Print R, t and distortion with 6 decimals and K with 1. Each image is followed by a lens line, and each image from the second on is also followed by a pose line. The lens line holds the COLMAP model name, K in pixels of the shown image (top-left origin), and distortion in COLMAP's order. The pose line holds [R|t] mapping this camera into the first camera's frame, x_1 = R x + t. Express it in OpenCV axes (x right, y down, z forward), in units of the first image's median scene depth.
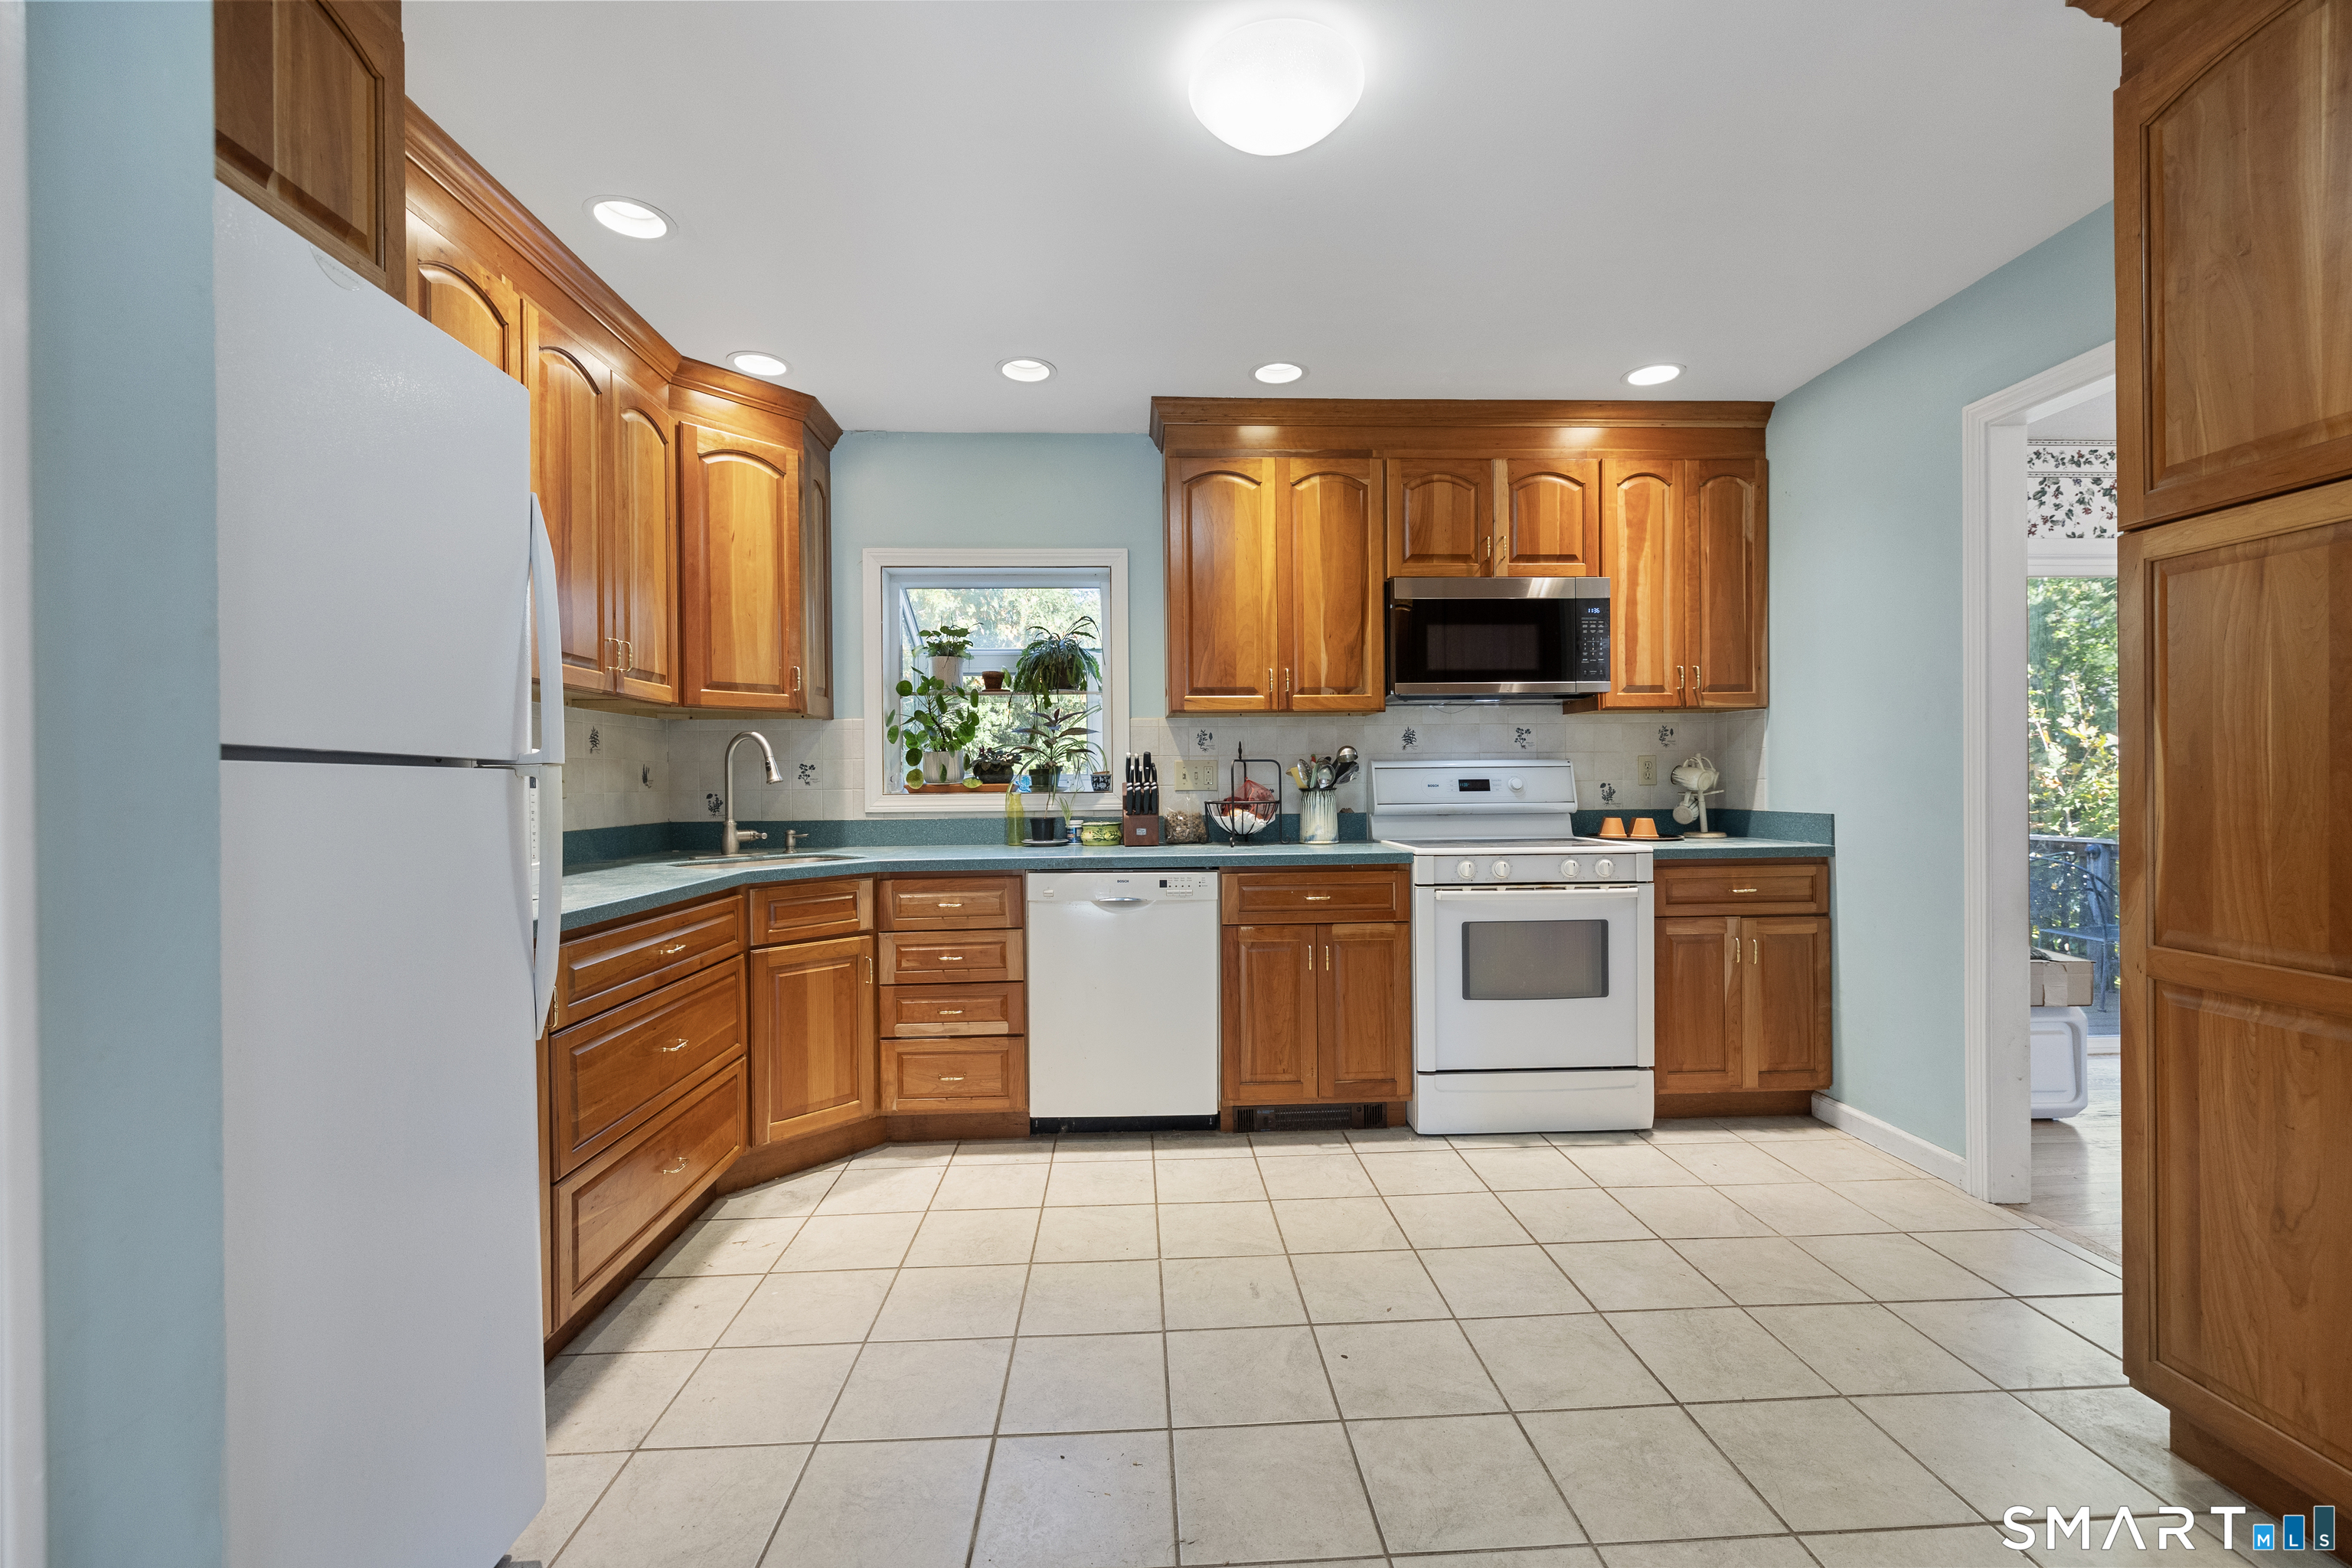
lens RADIAL K [[990.8, 0, 1177.4], [0, 990.8, 792.5], [0, 0, 1]] dist [0.002158, 0.000027]
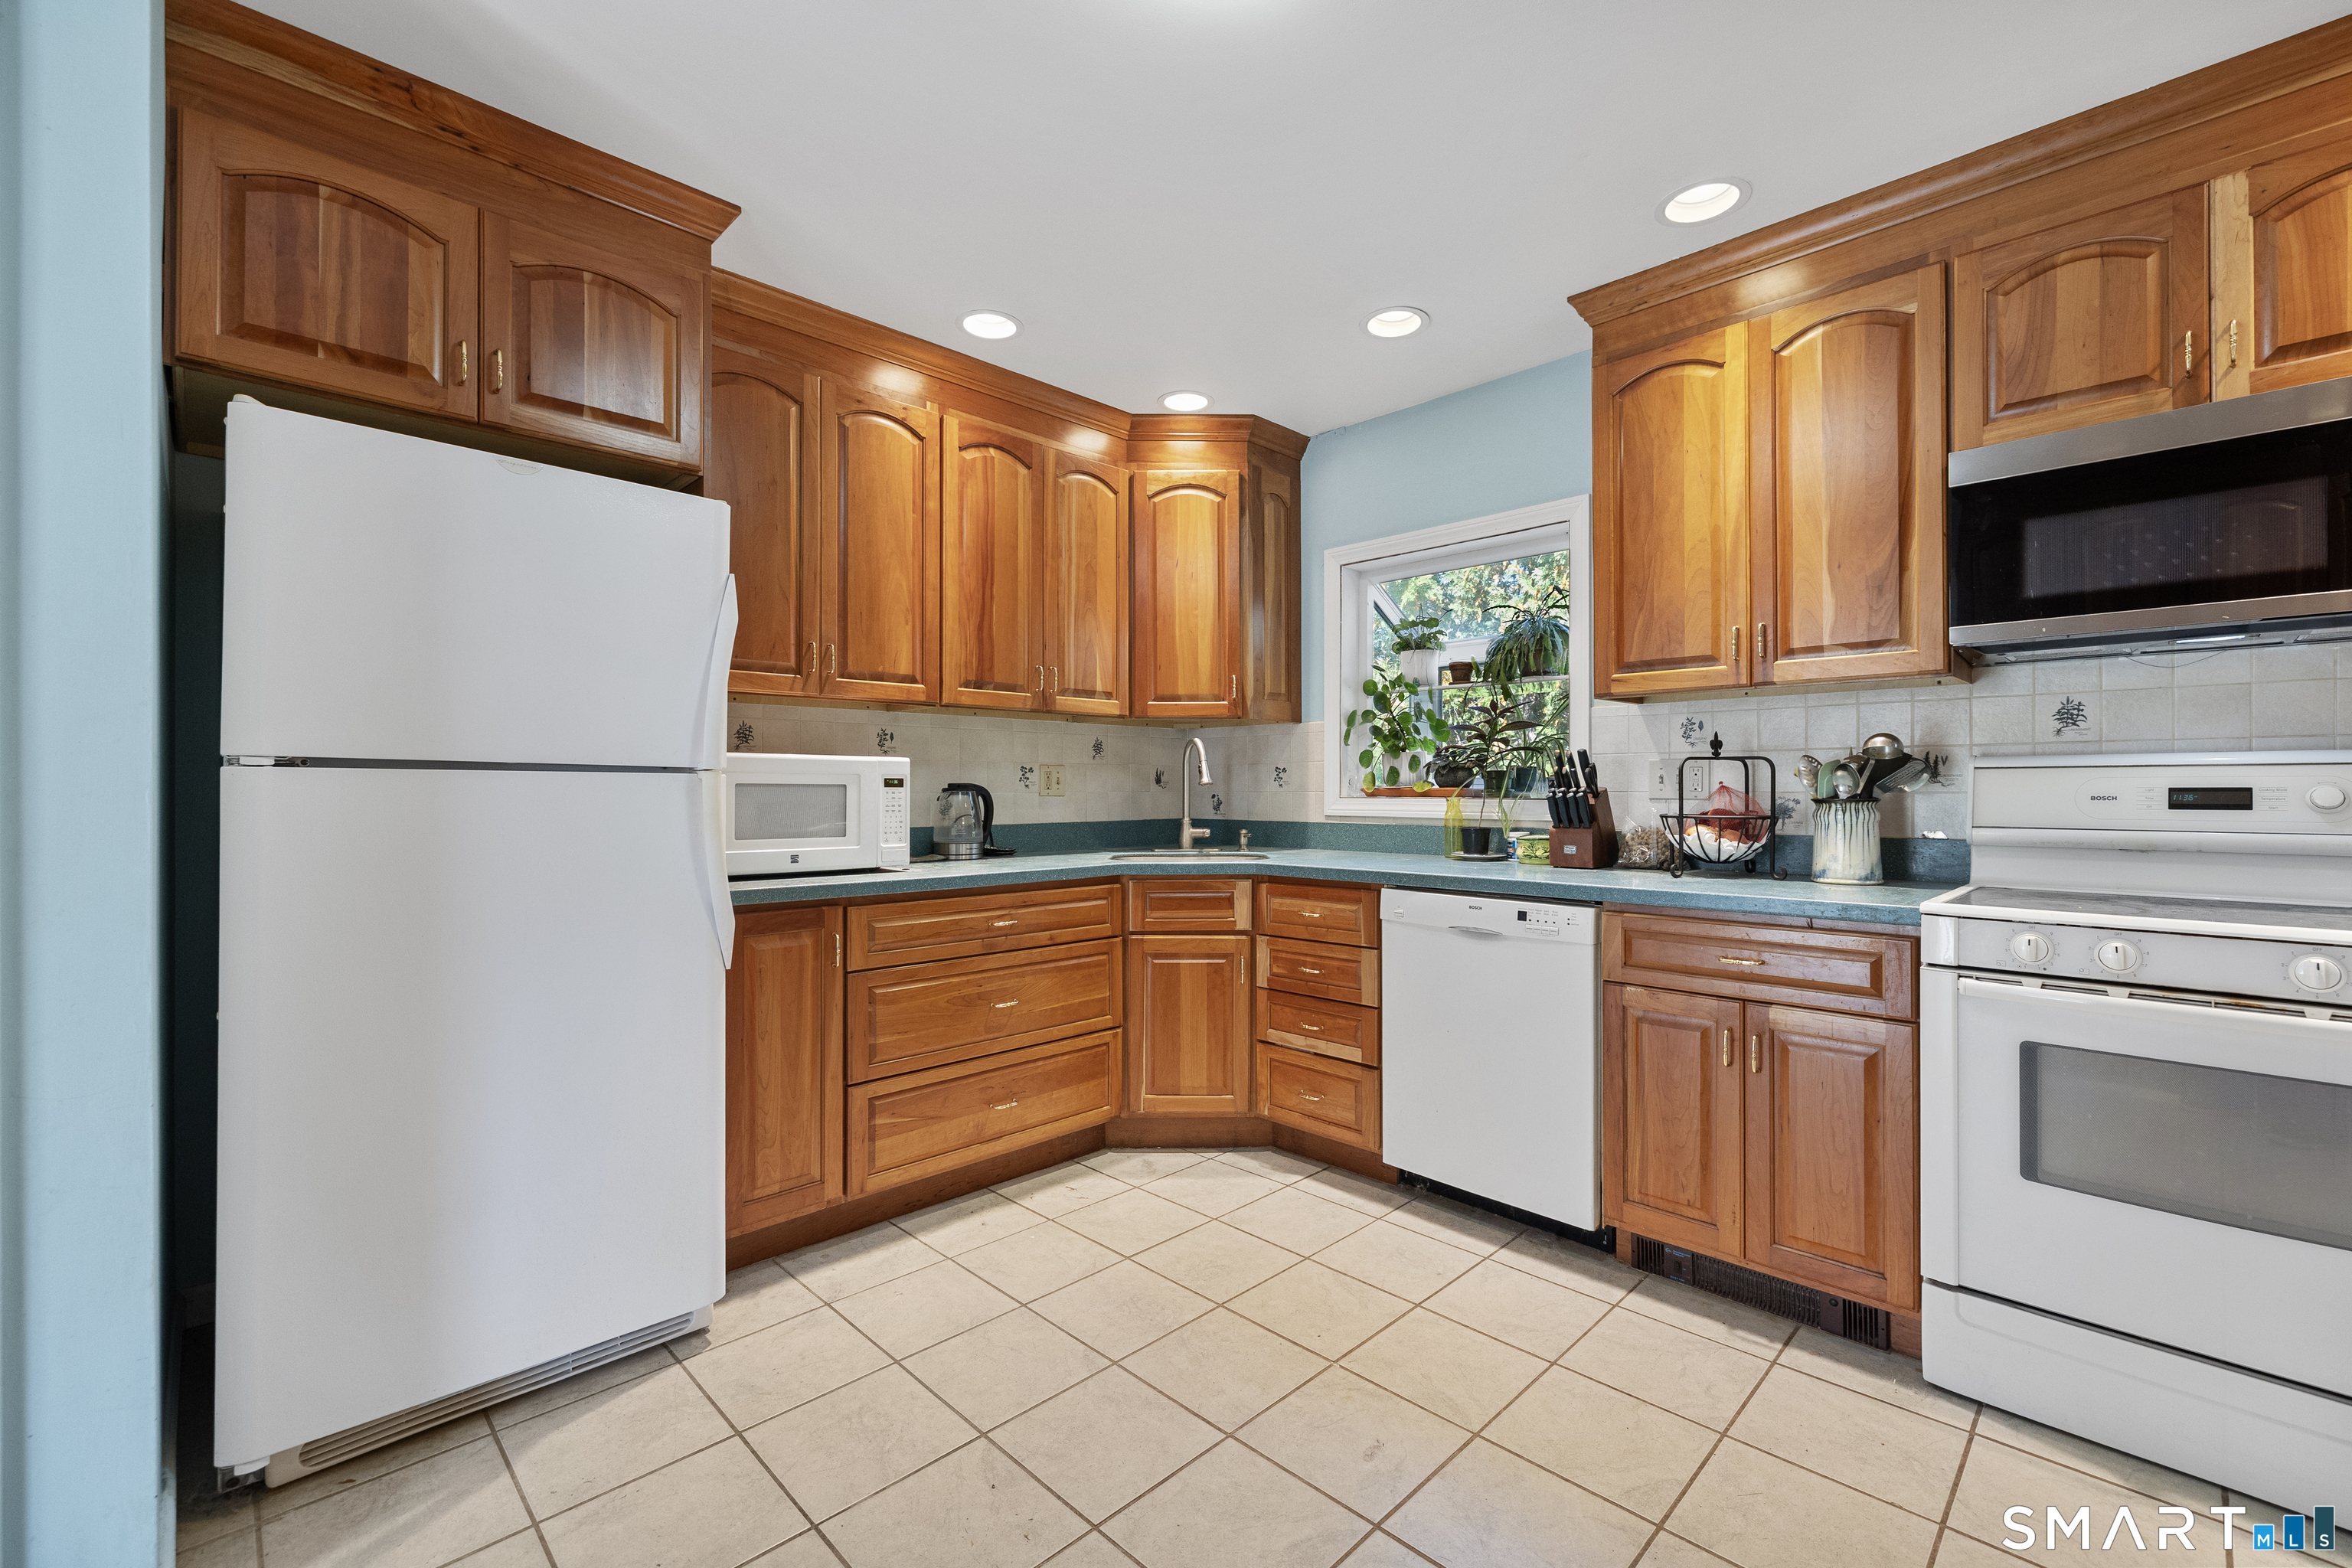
lens RADIAL K [[990.8, 0, 1177.4], [0, 990.8, 792.5], [0, 0, 1]] dist [0.002158, 0.000027]
pose [[0.665740, 0.013124, -0.746068, 0.385779], [-0.014035, 0.999889, 0.005065, -0.006396], [0.746052, 0.007099, 0.665850, 0.264574]]
